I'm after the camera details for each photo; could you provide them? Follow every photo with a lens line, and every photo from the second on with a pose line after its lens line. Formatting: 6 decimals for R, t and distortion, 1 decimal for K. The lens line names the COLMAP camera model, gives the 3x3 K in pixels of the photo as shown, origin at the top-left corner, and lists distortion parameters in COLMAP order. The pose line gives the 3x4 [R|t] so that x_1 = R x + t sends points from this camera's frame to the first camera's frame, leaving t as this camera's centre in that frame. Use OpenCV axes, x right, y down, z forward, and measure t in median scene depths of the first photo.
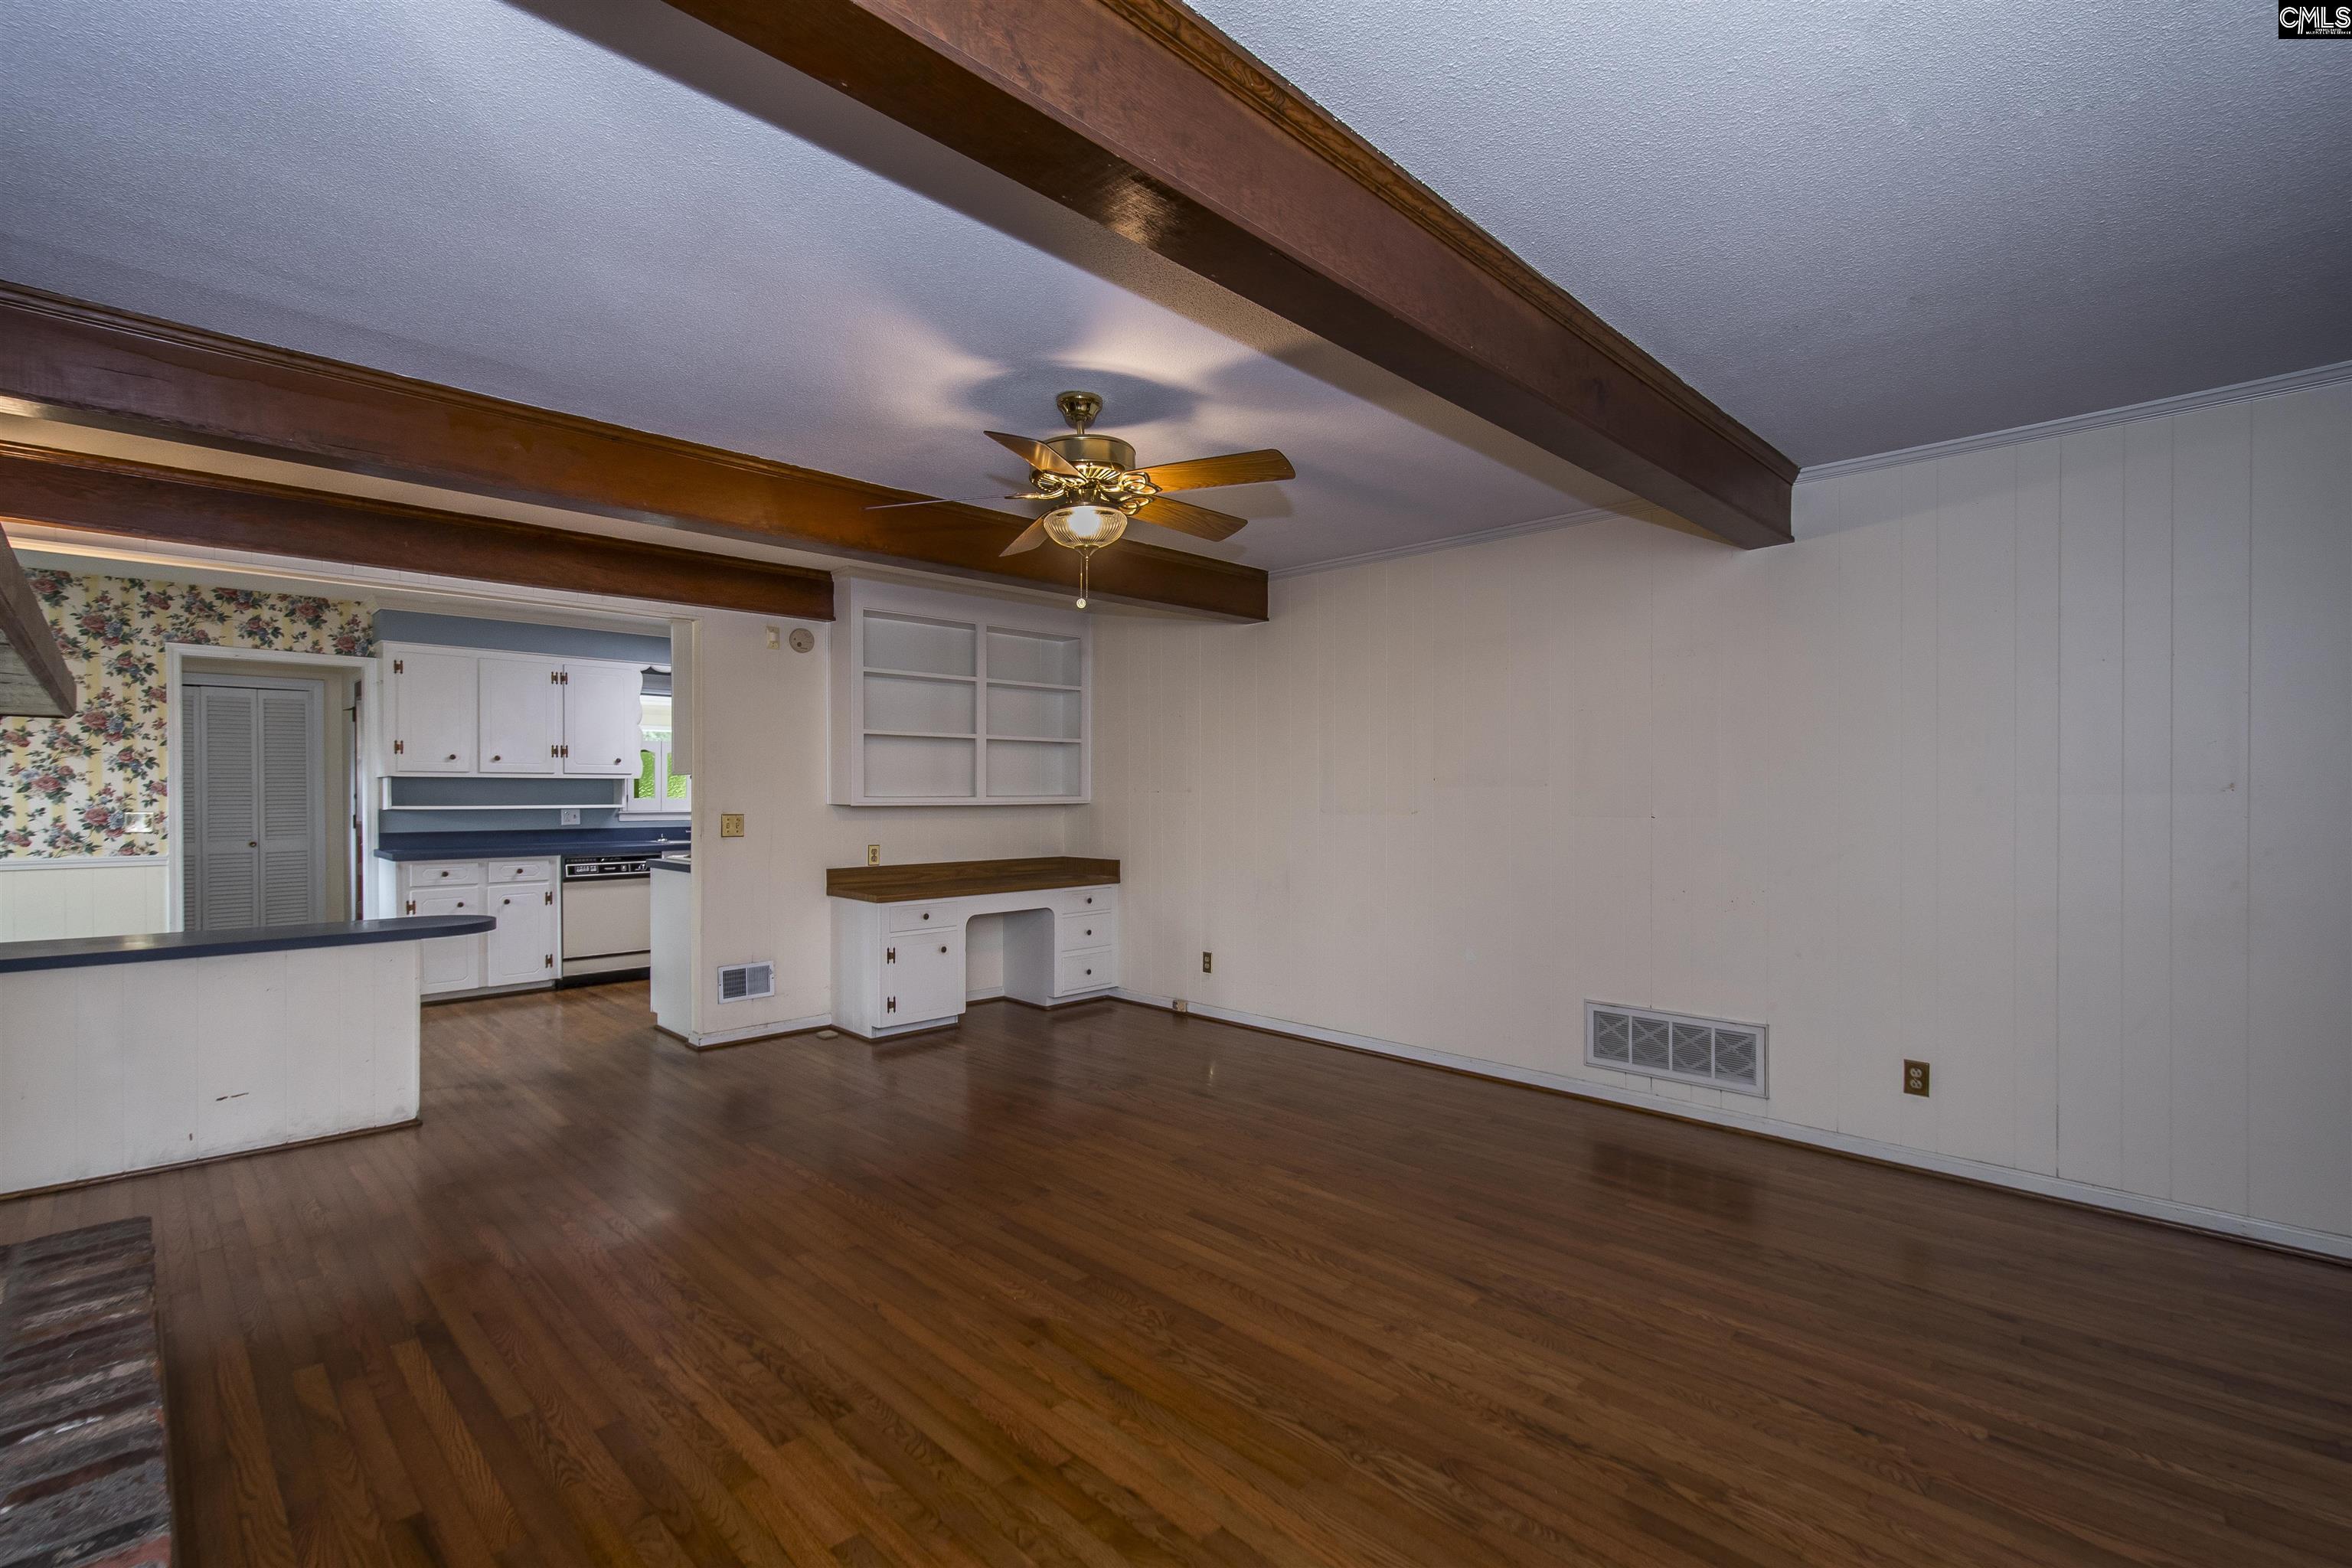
lens RADIAL K [[1052.0, 0, 1152.1], [0, 1052.0, 799.8], [0, 0, 1]] dist [0.011005, -0.000400]
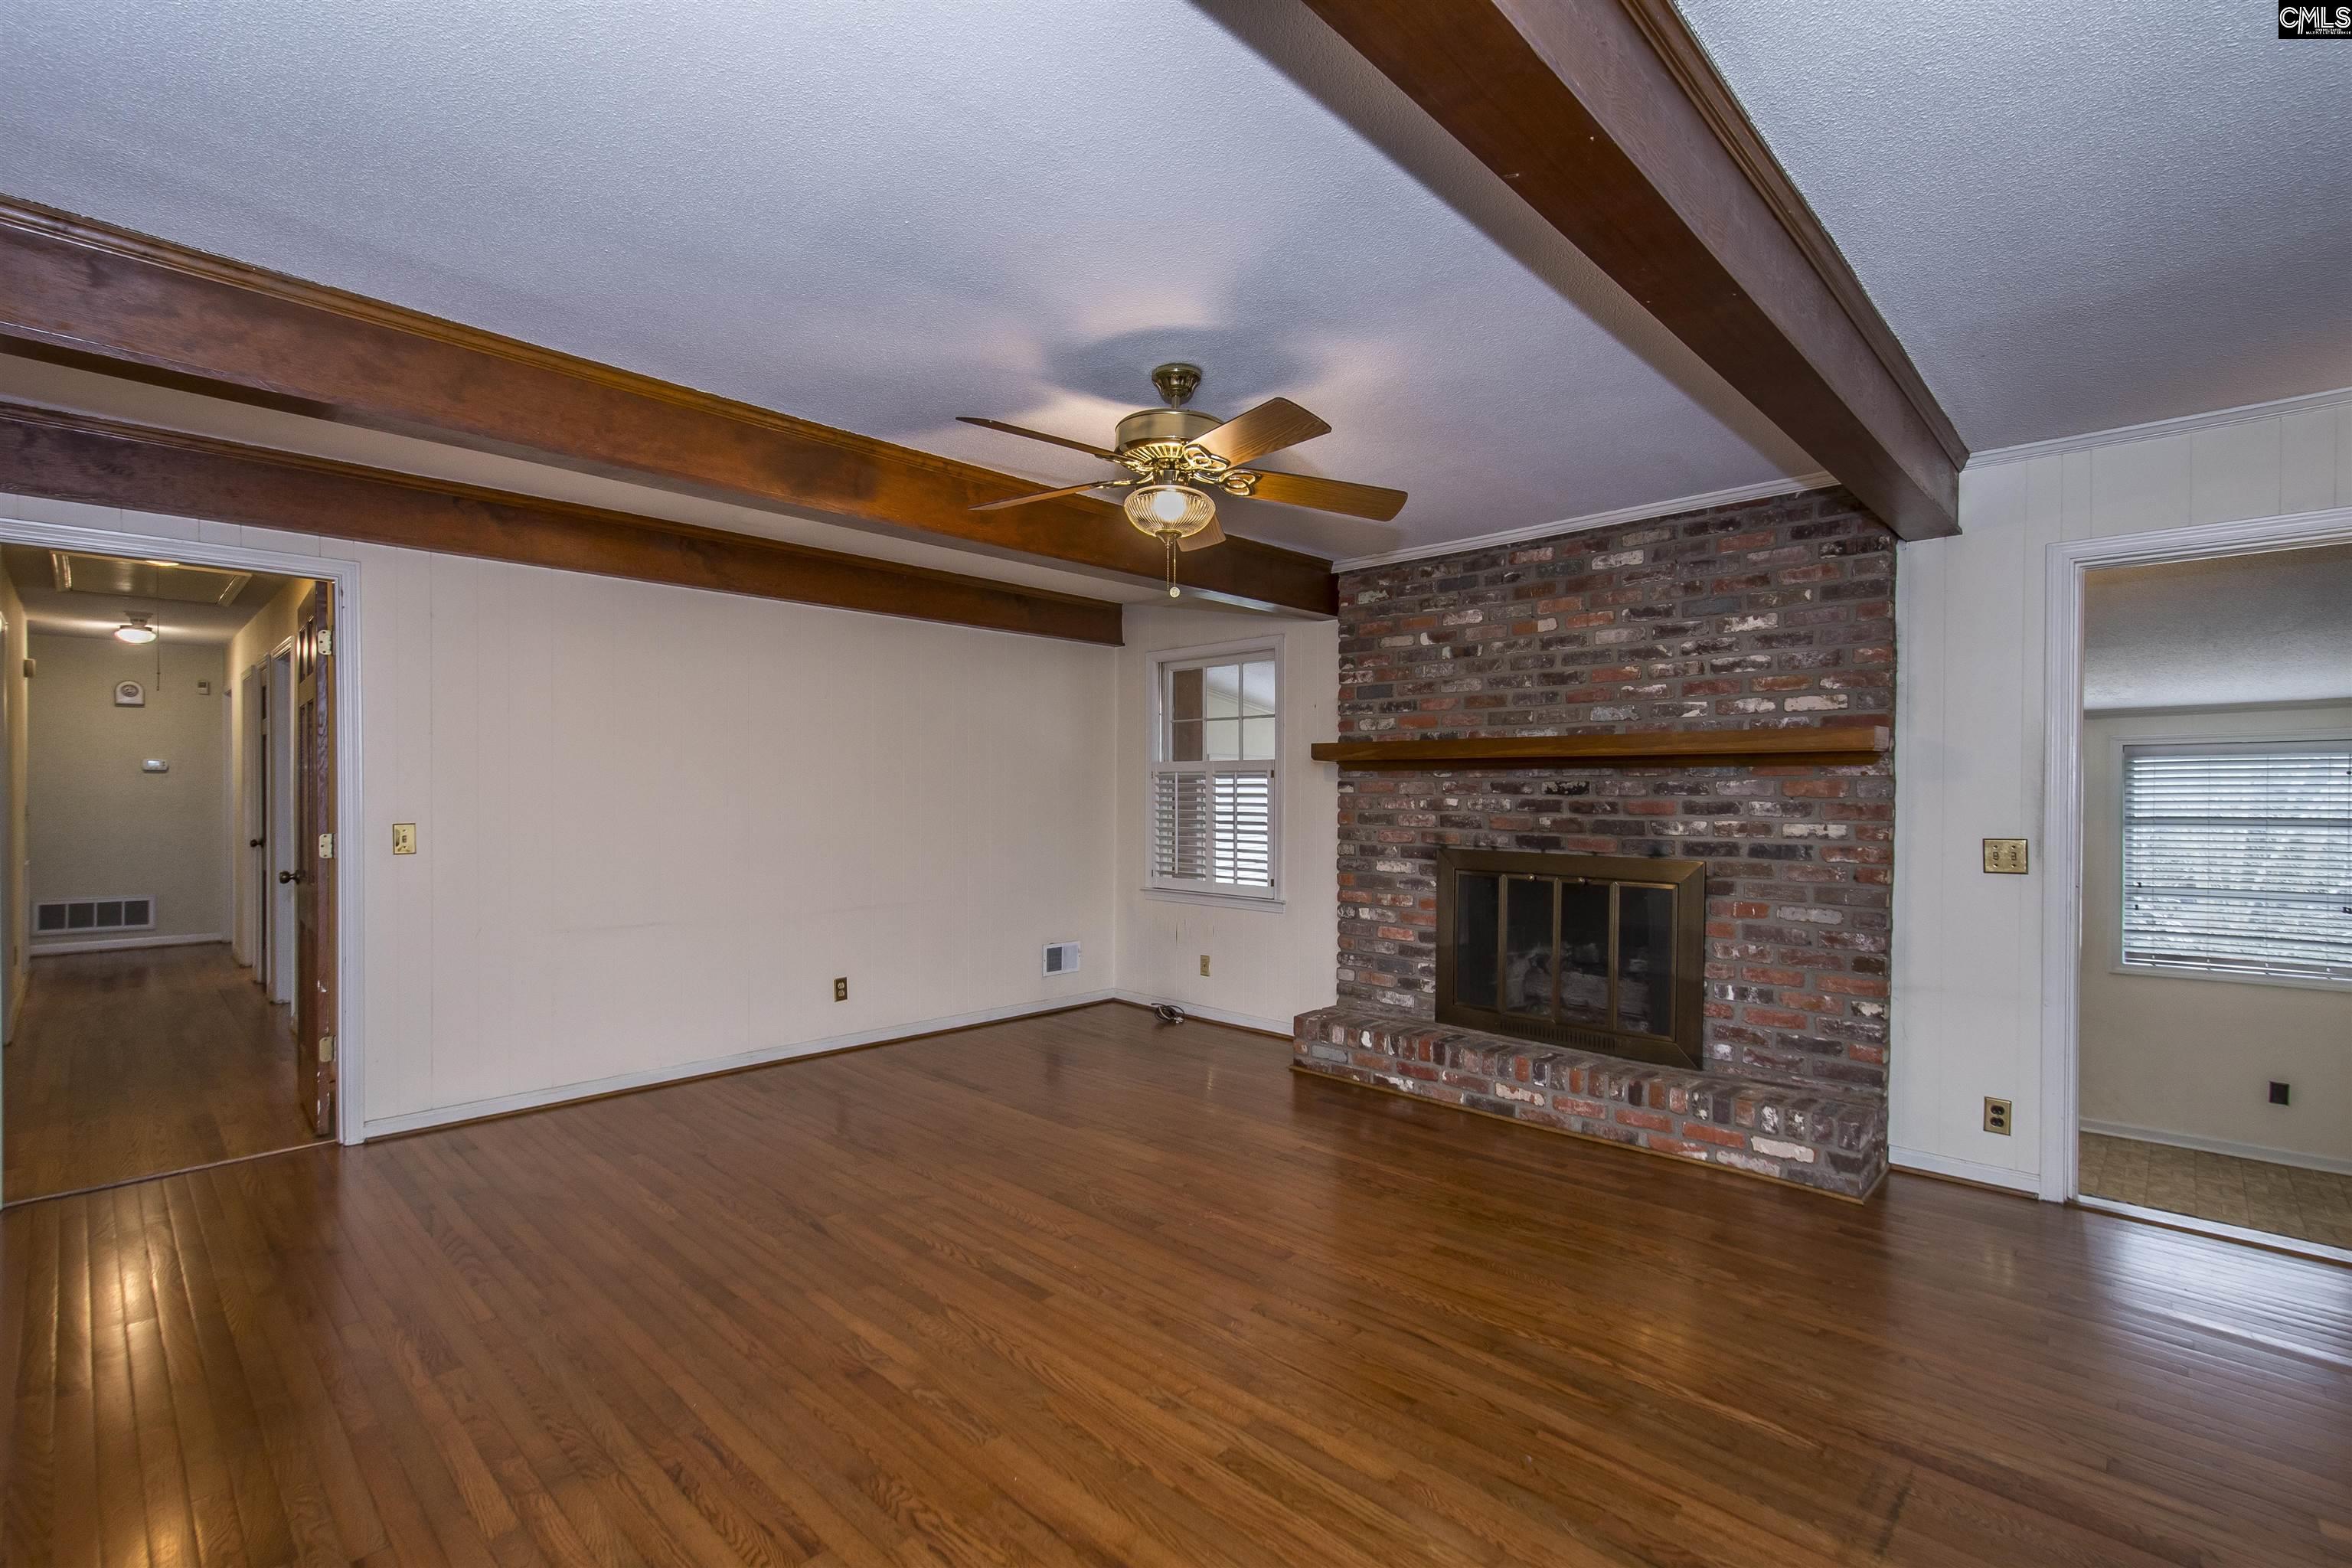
lens RADIAL K [[1063.7, 0, 1167.0], [0, 1063.7, 798.9], [0, 0, 1]] dist [0.000689, -0.000571]
pose [[-0.999492, -0.004731, -0.031523, -0.033803], [-0.005211, 0.999871, 0.015172, -0.023119], [0.031448, 0.015328, -0.999388, 1.924050]]
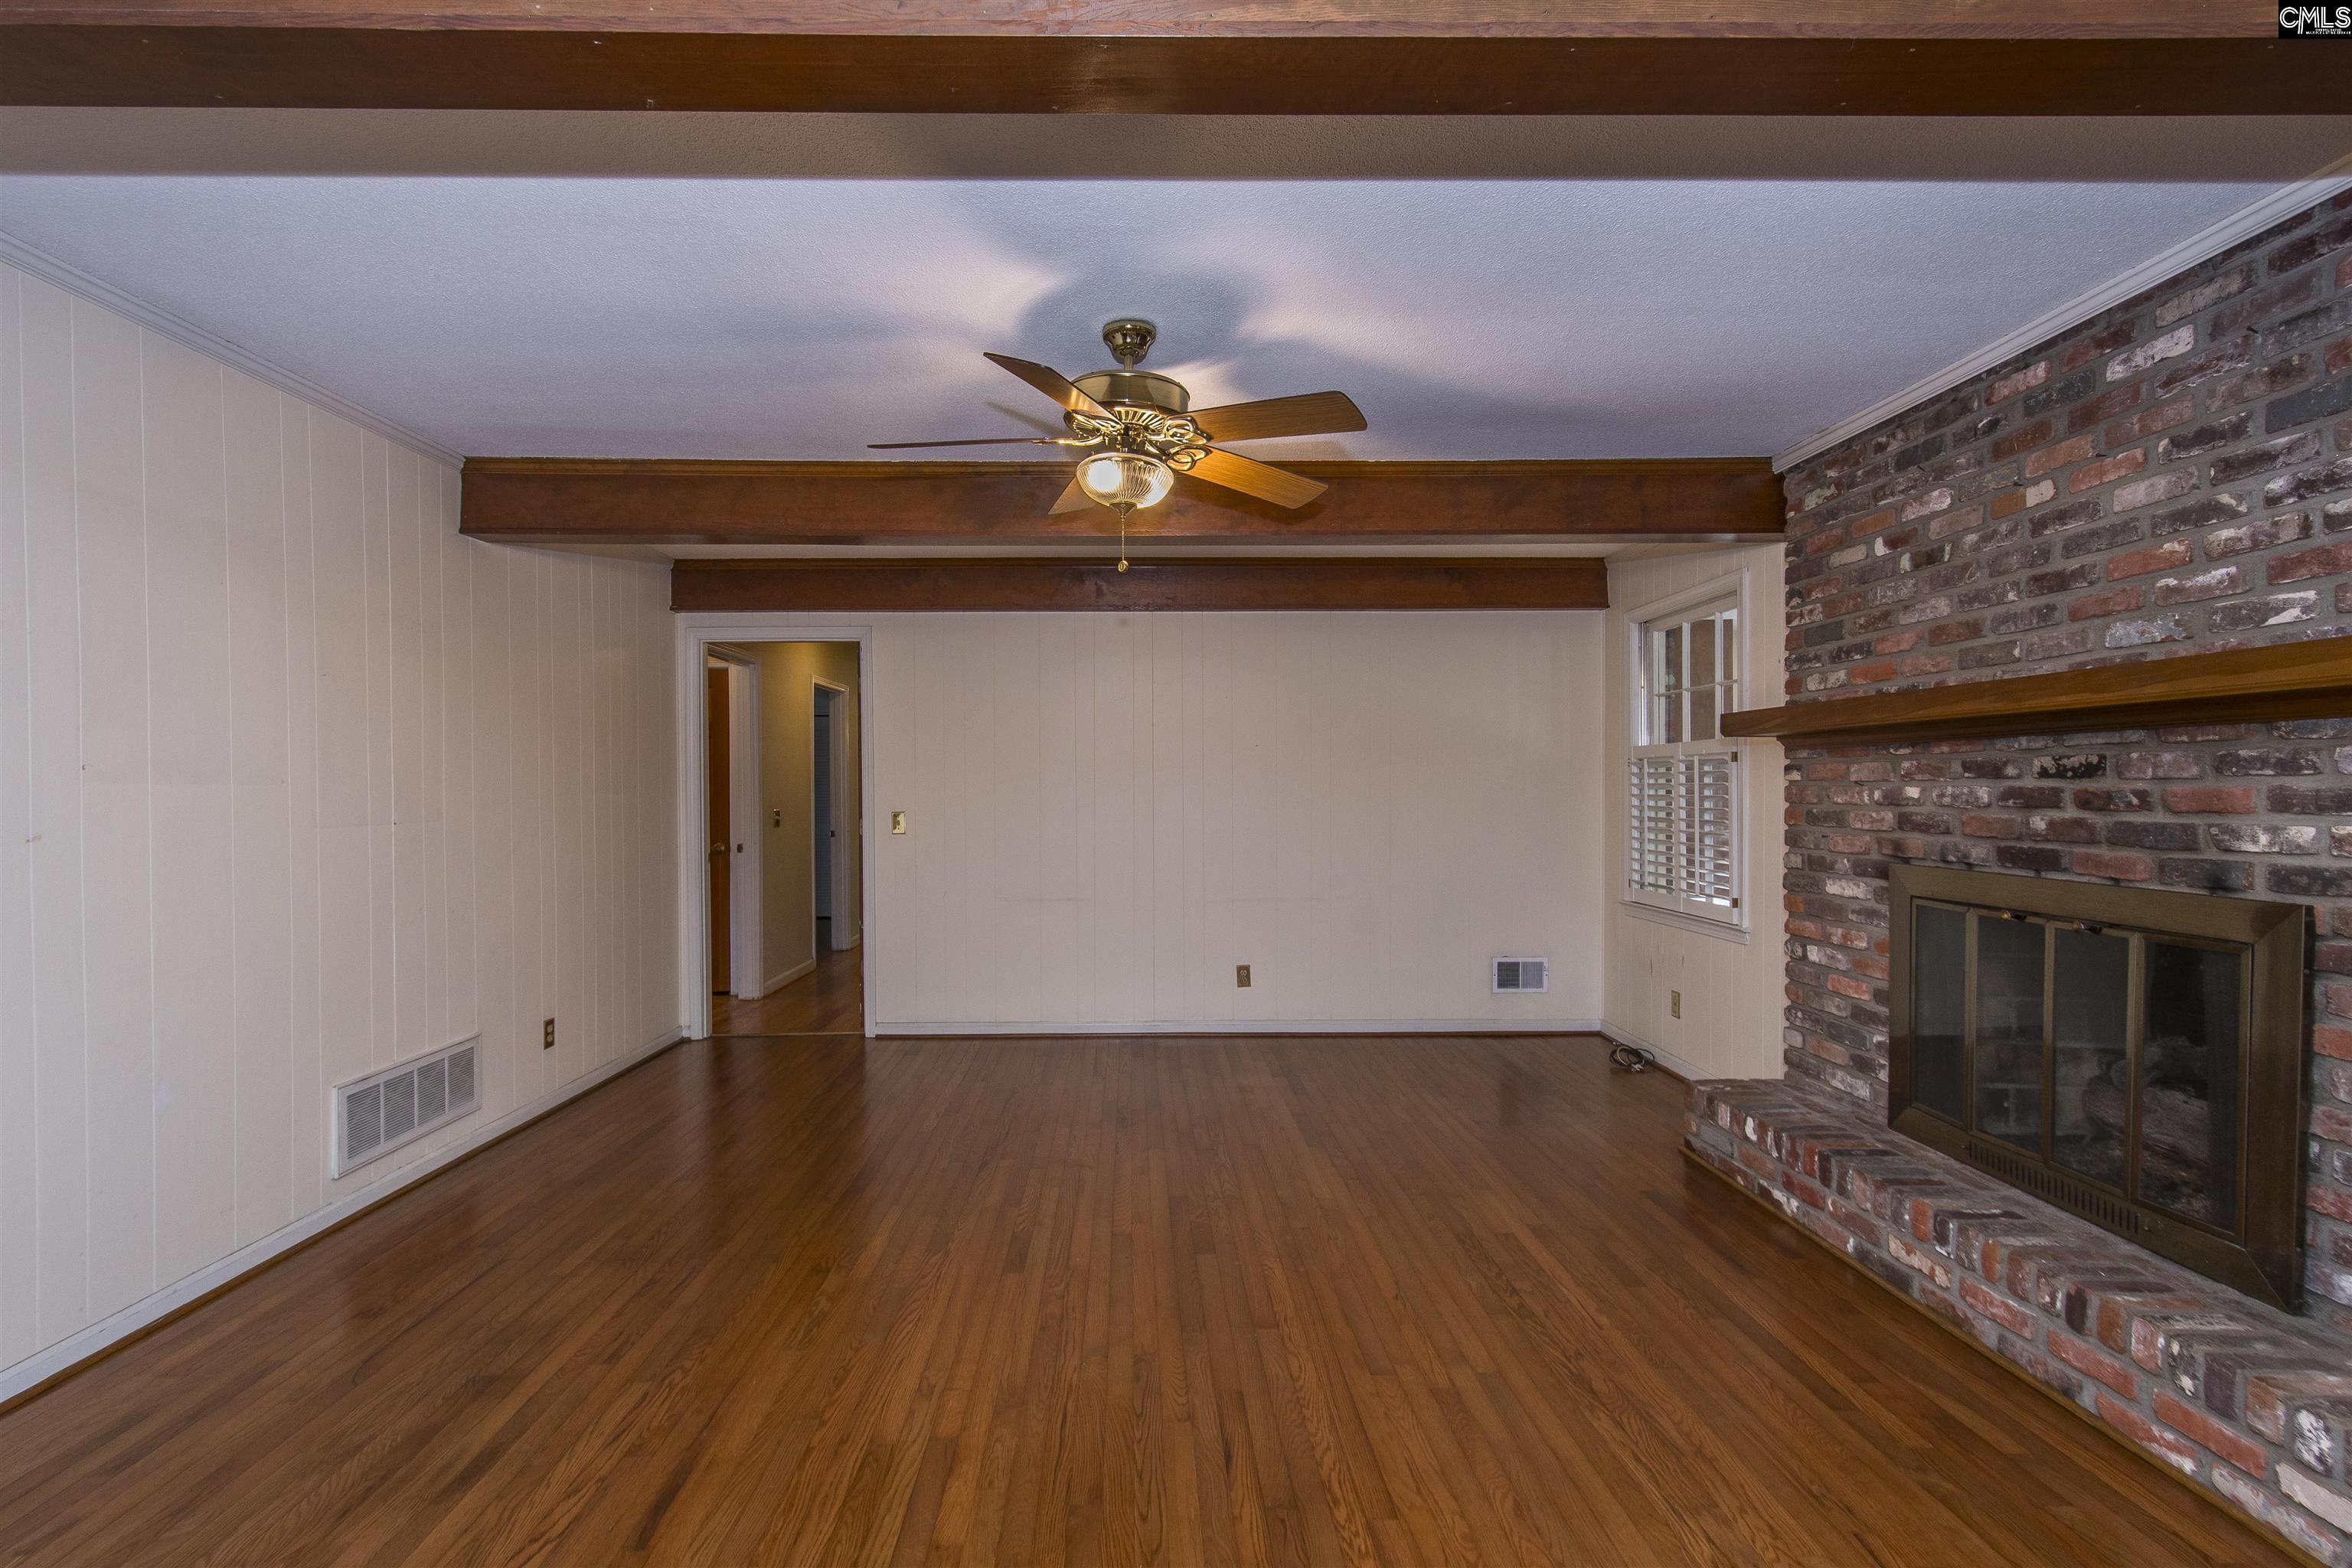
lens RADIAL K [[1079.6, 0, 1136.8], [0, 1079.6, 797.1], [0, 0, 1]] dist [0.000871, -0.000441]
pose [[-0.720277, -0.002578, 0.693681, -0.681089], [0.009334, 0.999867, 0.013408, -0.013307], [-0.693623, 0.016133, -0.720157, 1.627796]]
